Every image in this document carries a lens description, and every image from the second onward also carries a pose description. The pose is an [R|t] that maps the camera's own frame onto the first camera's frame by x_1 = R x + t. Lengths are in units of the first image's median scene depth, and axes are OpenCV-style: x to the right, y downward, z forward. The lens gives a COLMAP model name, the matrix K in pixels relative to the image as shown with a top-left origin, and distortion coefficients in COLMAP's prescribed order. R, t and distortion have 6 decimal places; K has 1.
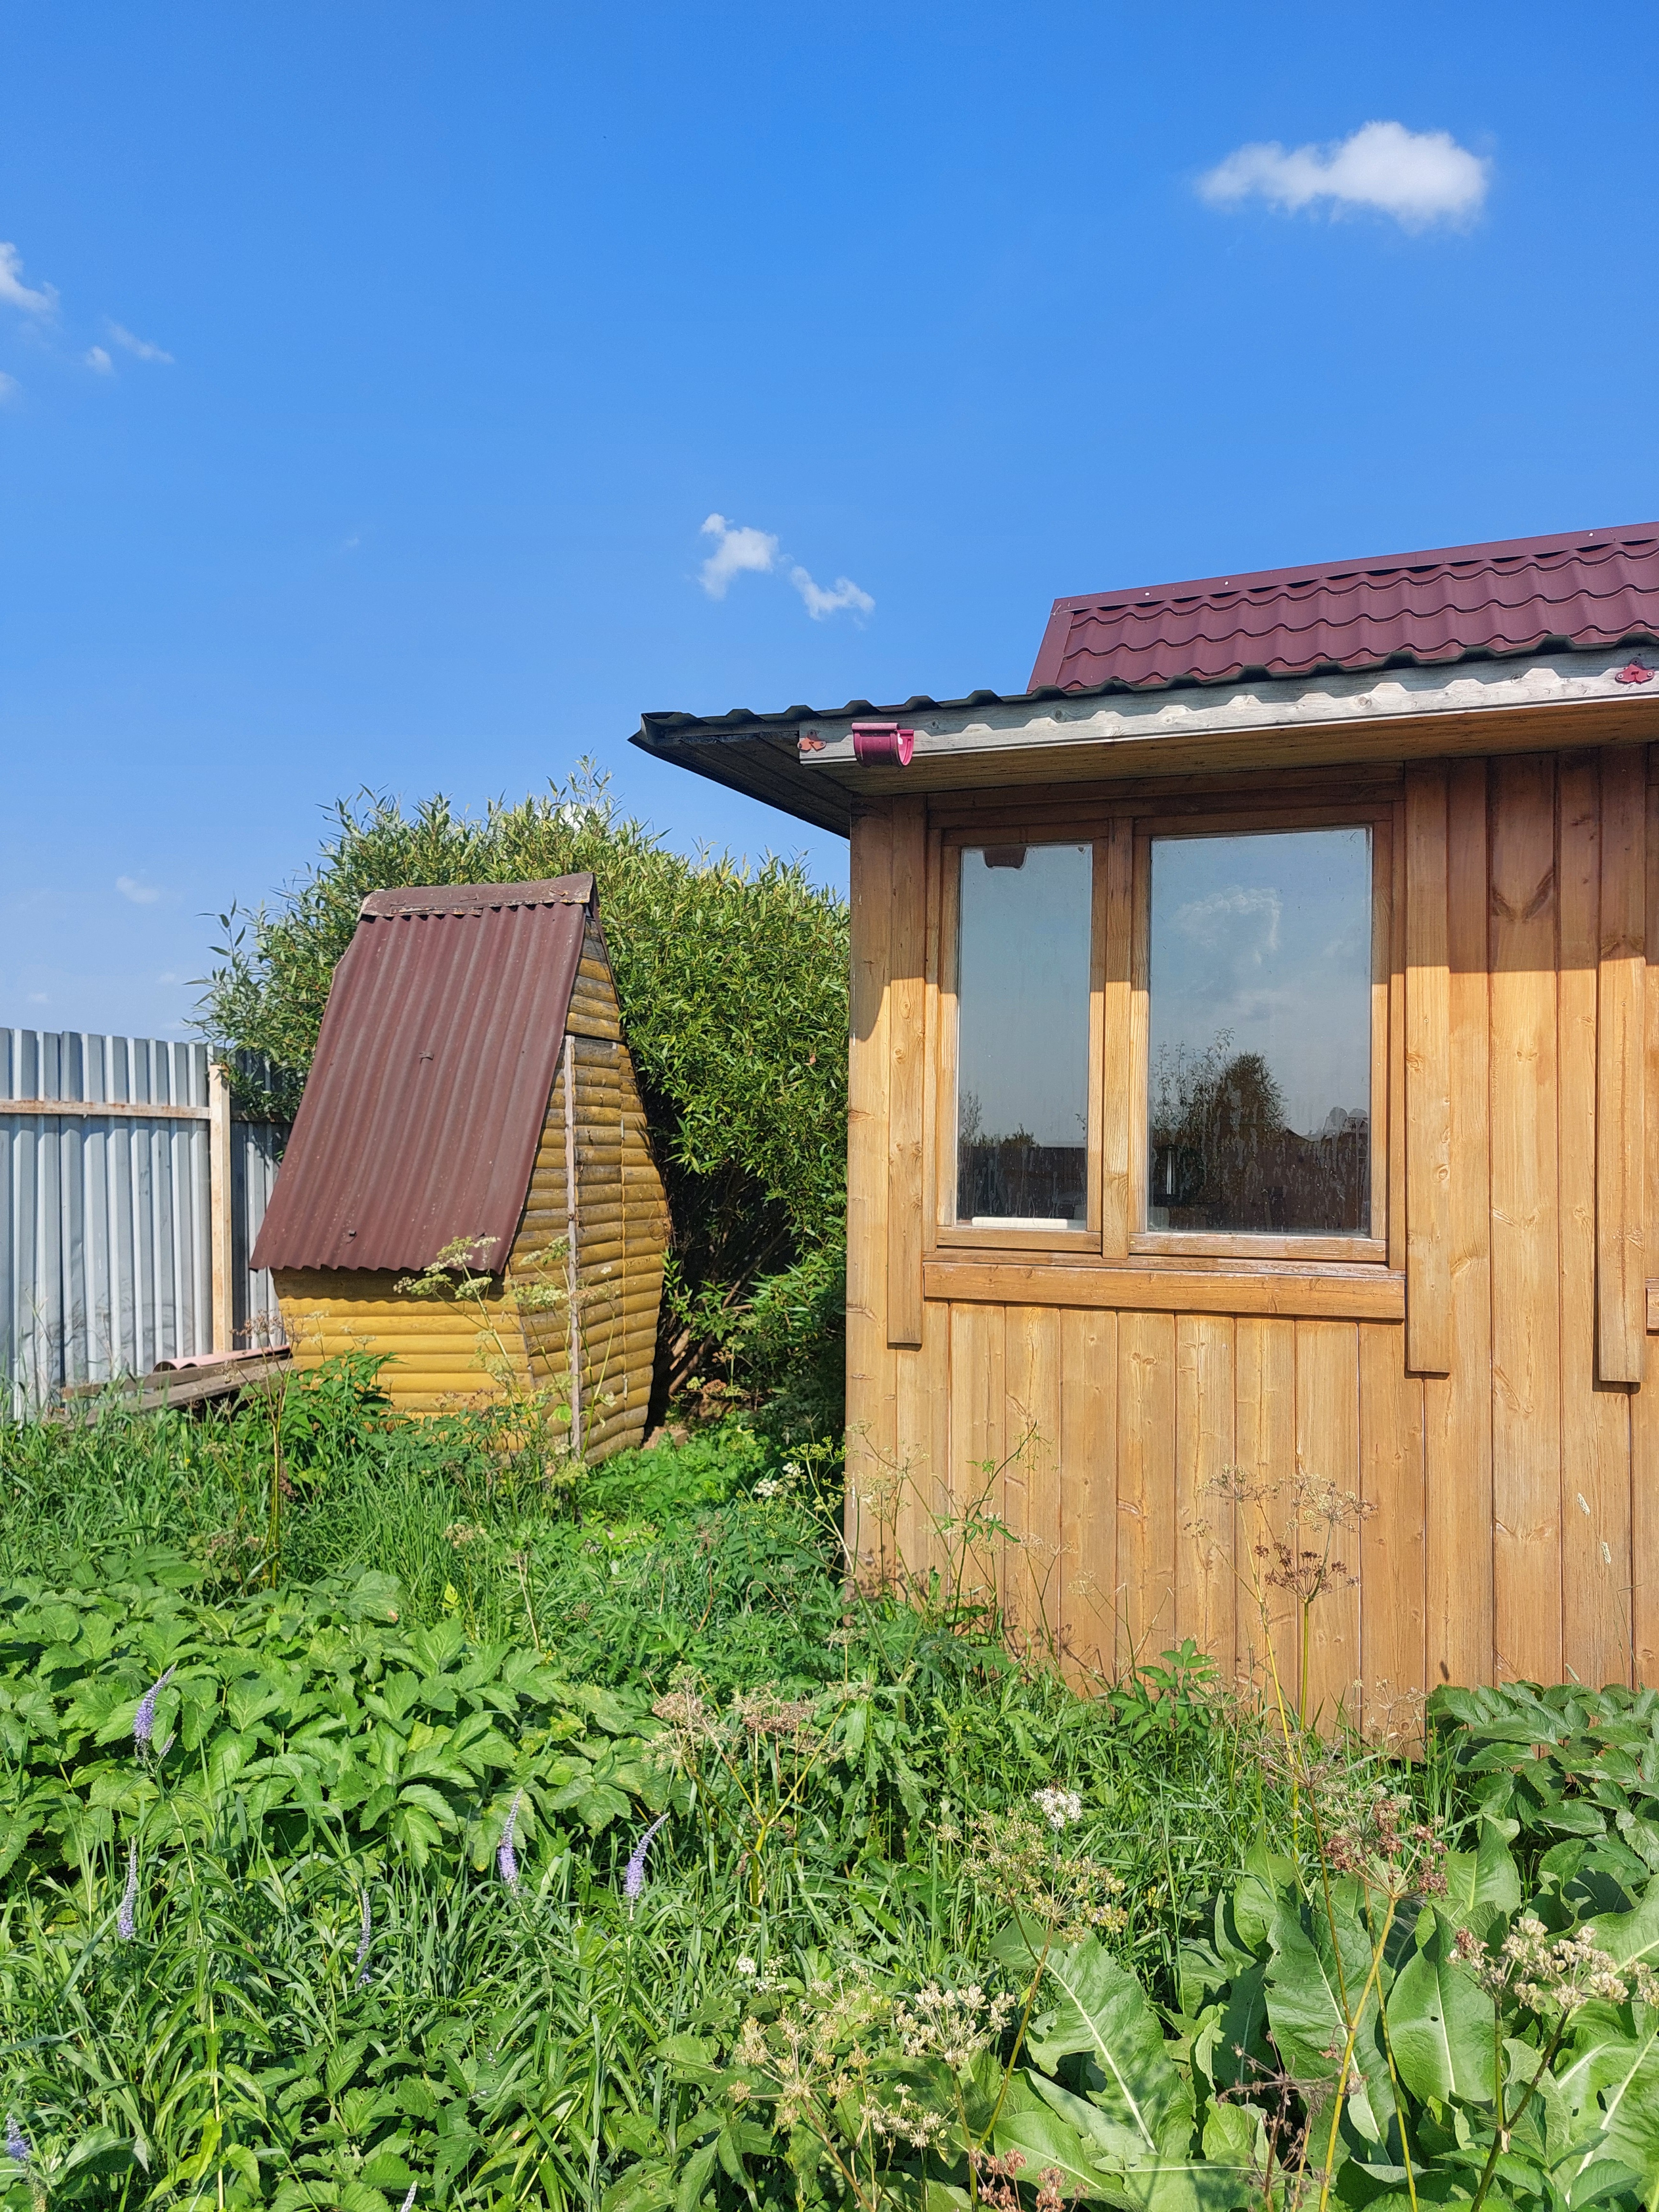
lens RADIAL K [[1553.3, 0, 829.0], [0, 1553.3, 1105.8], [0, 0, 1]] dist [0.025638, -0.000895]
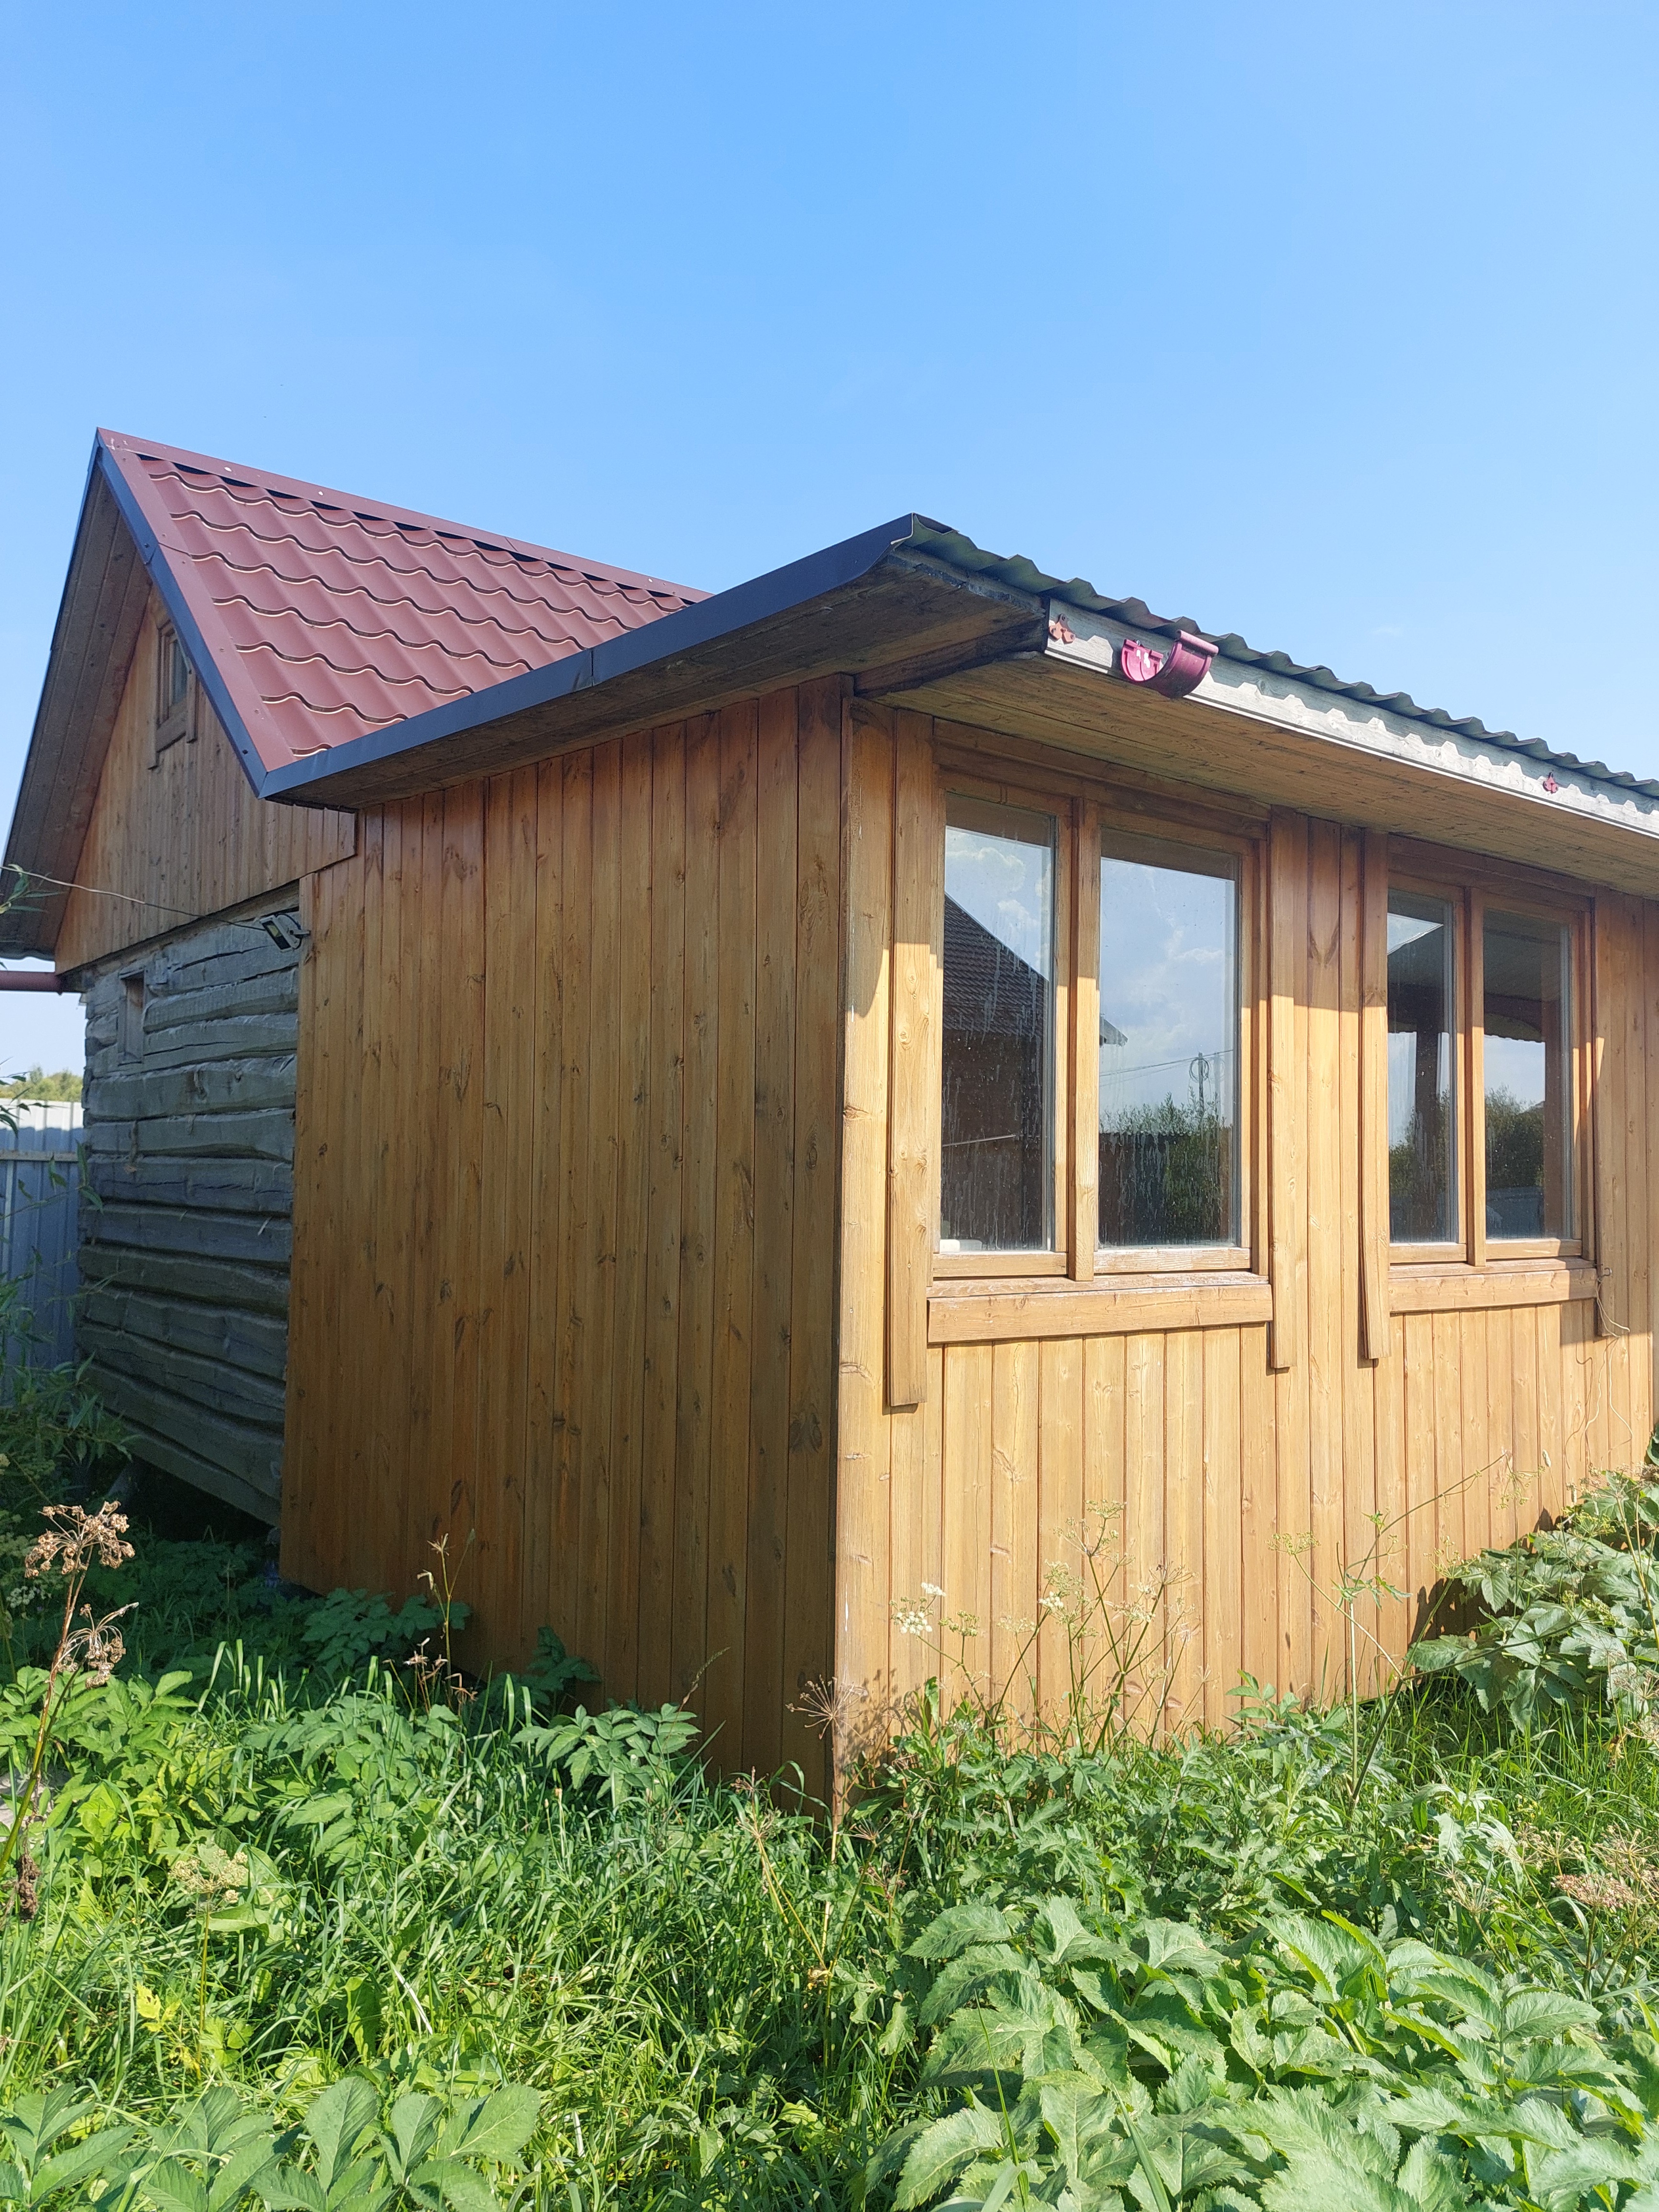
lens RADIAL K [[1553.3, 0, 828.8], [0, 1553.3, 1108.9], [0, 0, 1]] dist [0.025638, -0.000895]
pose [[0.552990, 0.033815, 0.832501, -0.682506], [-0.037186, 0.999182, -0.015884, 0.017952], [-0.832358, -0.022174, 0.553795, 0.643108]]
